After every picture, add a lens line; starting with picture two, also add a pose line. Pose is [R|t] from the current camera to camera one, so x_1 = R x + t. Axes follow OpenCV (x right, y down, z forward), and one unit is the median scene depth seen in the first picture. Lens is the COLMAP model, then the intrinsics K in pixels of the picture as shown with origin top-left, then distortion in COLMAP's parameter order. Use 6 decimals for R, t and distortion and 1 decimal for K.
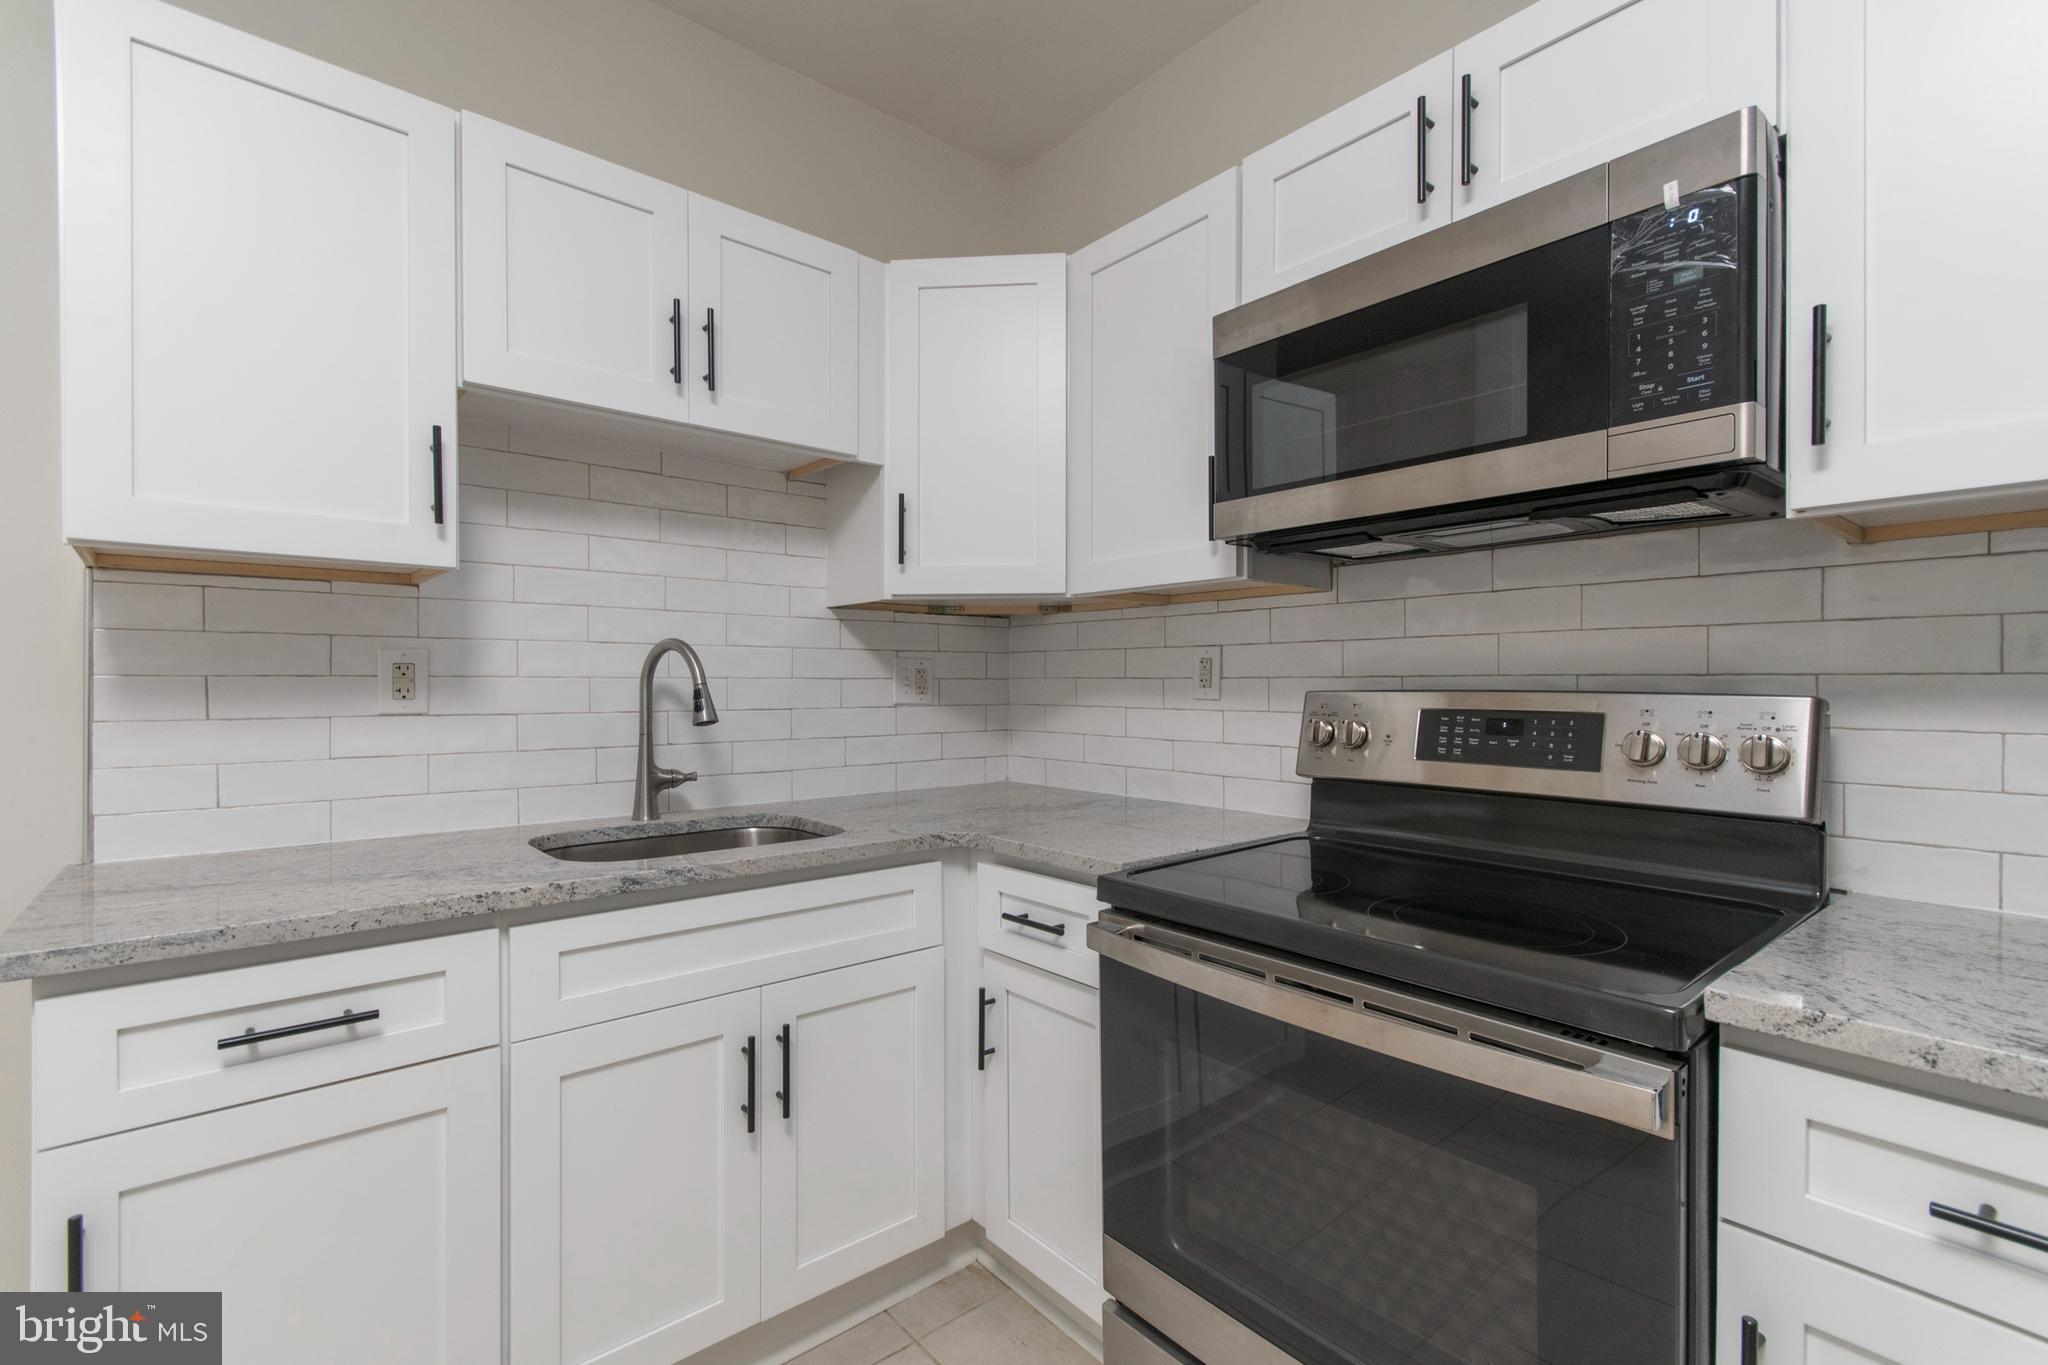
lens RADIAL K [[902.4, 0, 1017.0], [0, 902.4, 682.9], [0, 0, 1]] dist [0.002357, -0.001060]
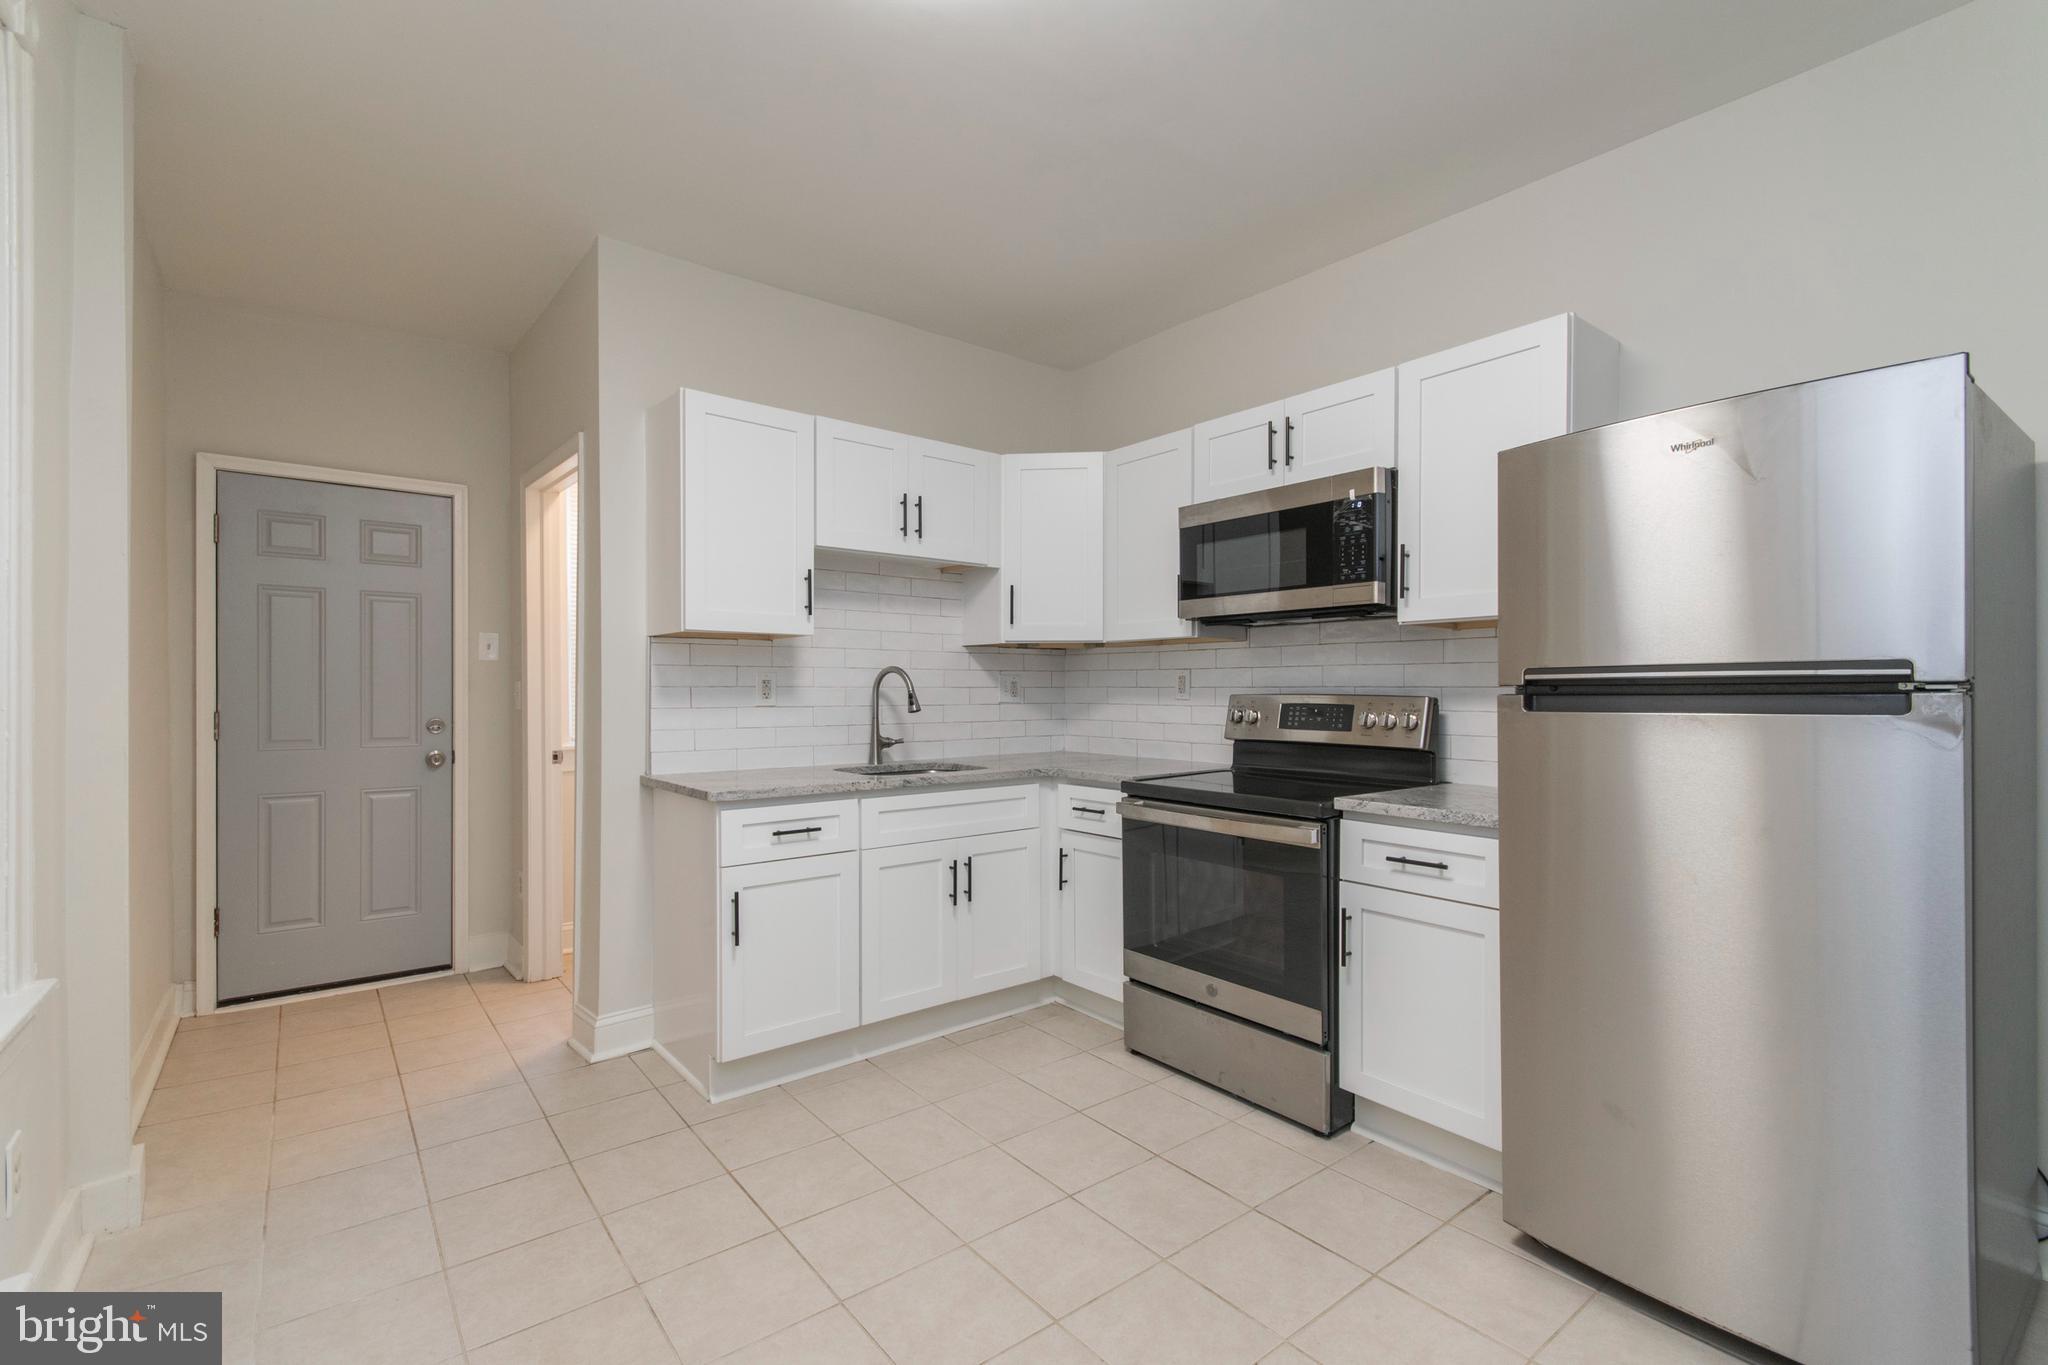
lens RADIAL K [[902.4, 0, 1035.8], [0, 902.4, 684.6], [0, 0, 1]] dist [0.002357, -0.001060]
pose [[0.999997, 0.000284, -0.002302, -0.098962], [-0.000292, 0.999994, -0.003529, -0.006014], [0.002301, 0.003529, 0.999991, -1.047193]]
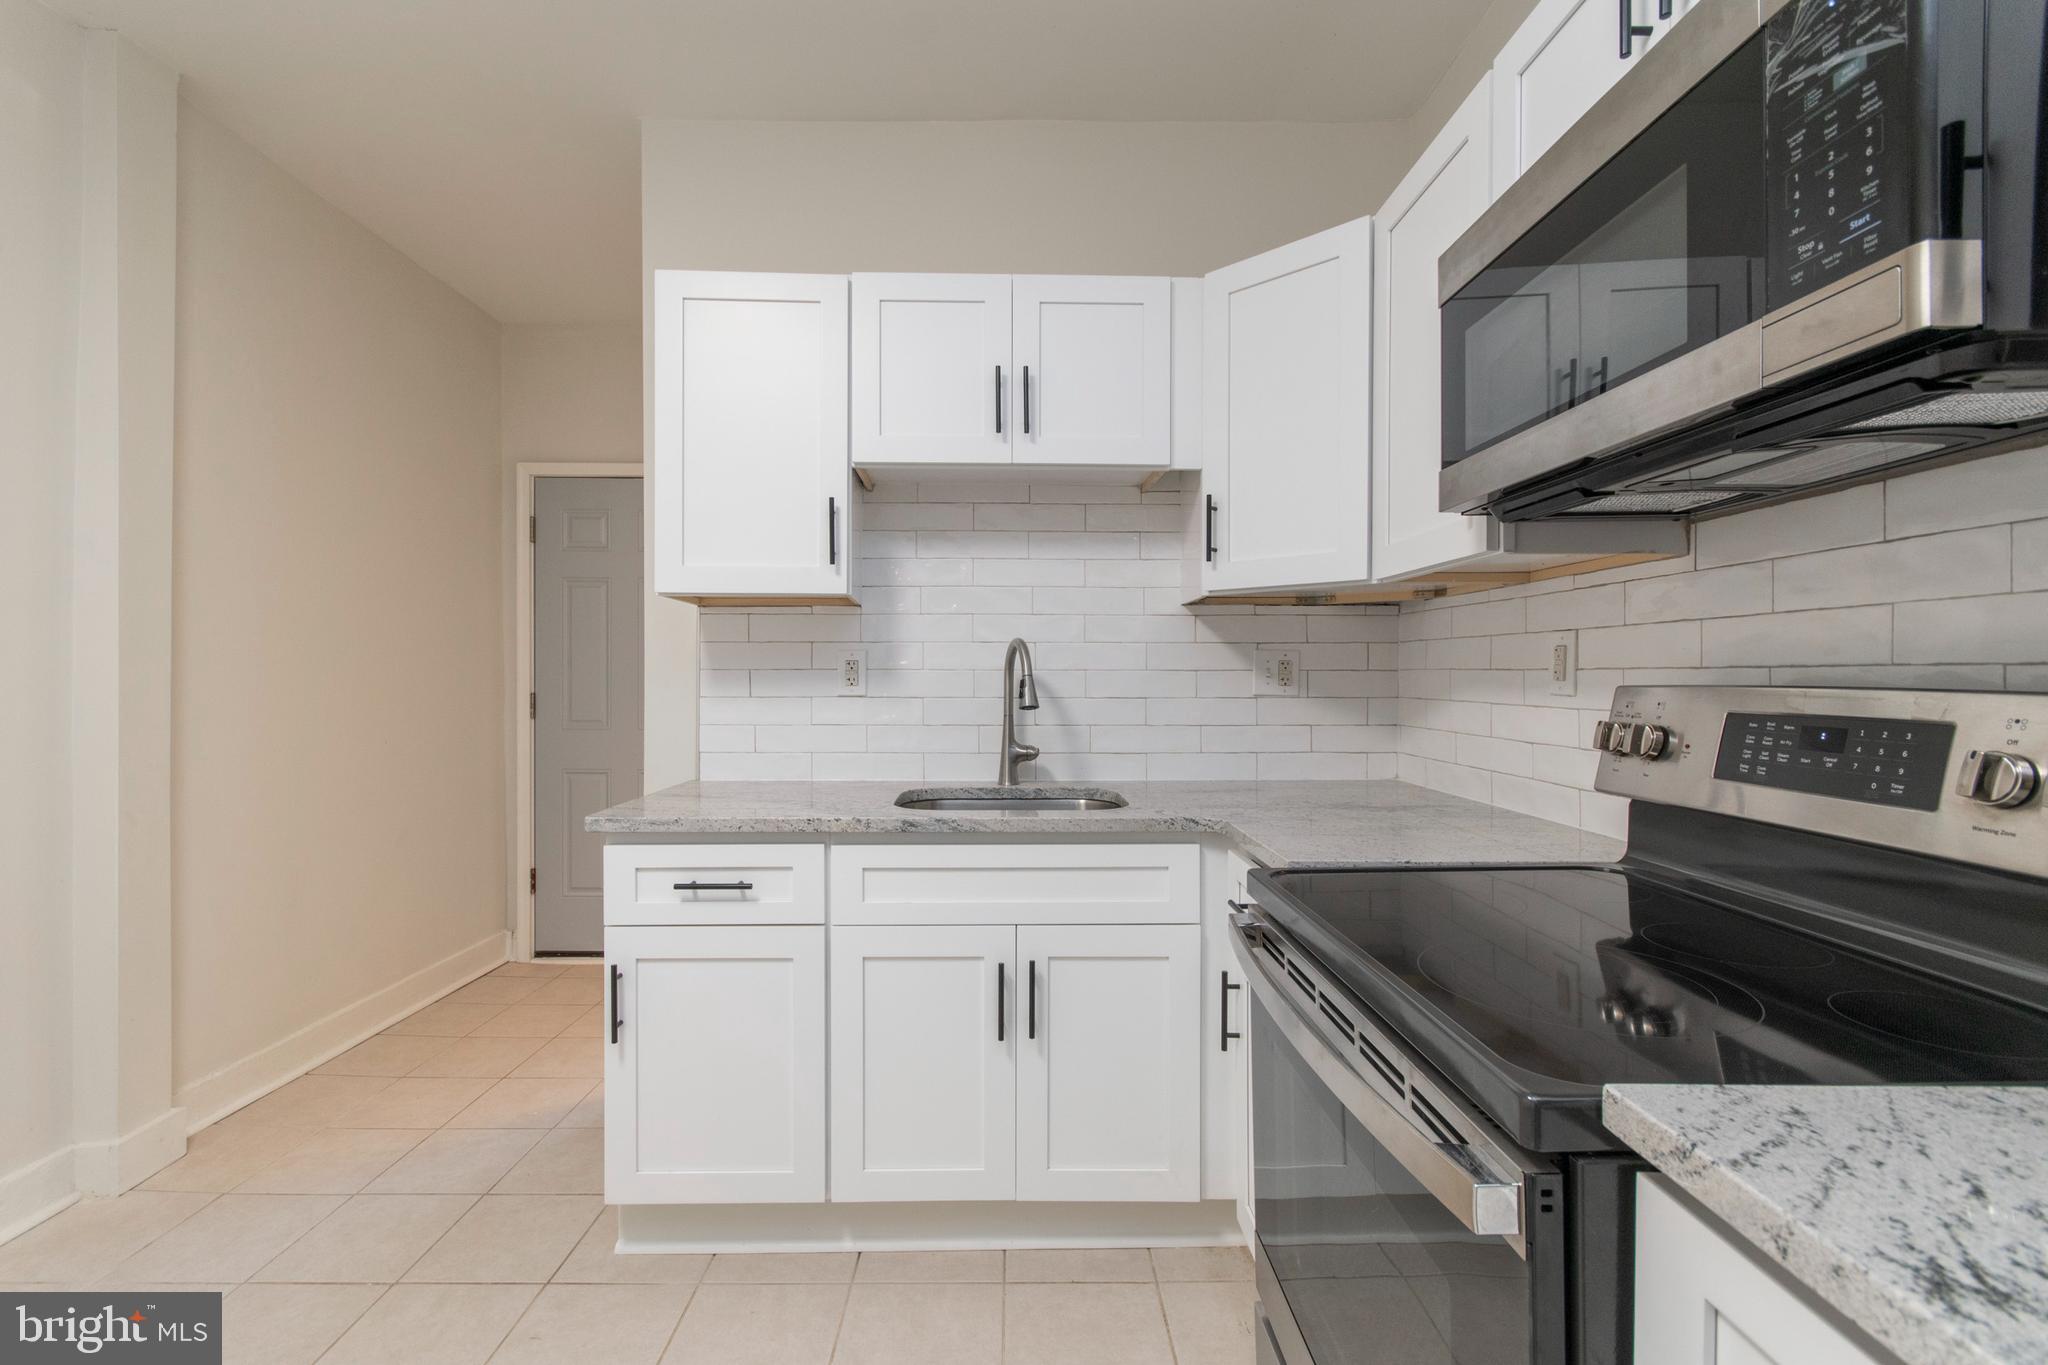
lens RADIAL K [[902.4, 0, 1024.6], [0, 902.4, 671.9], [0, 0, 1]] dist [0.002357, -0.001060]
pose [[0.775872, -0.000348, -0.630890, 0.483109], [-0.000821, 0.999998, -0.001562, -0.001761], [0.630889, 0.001730, 0.775871, 0.064328]]
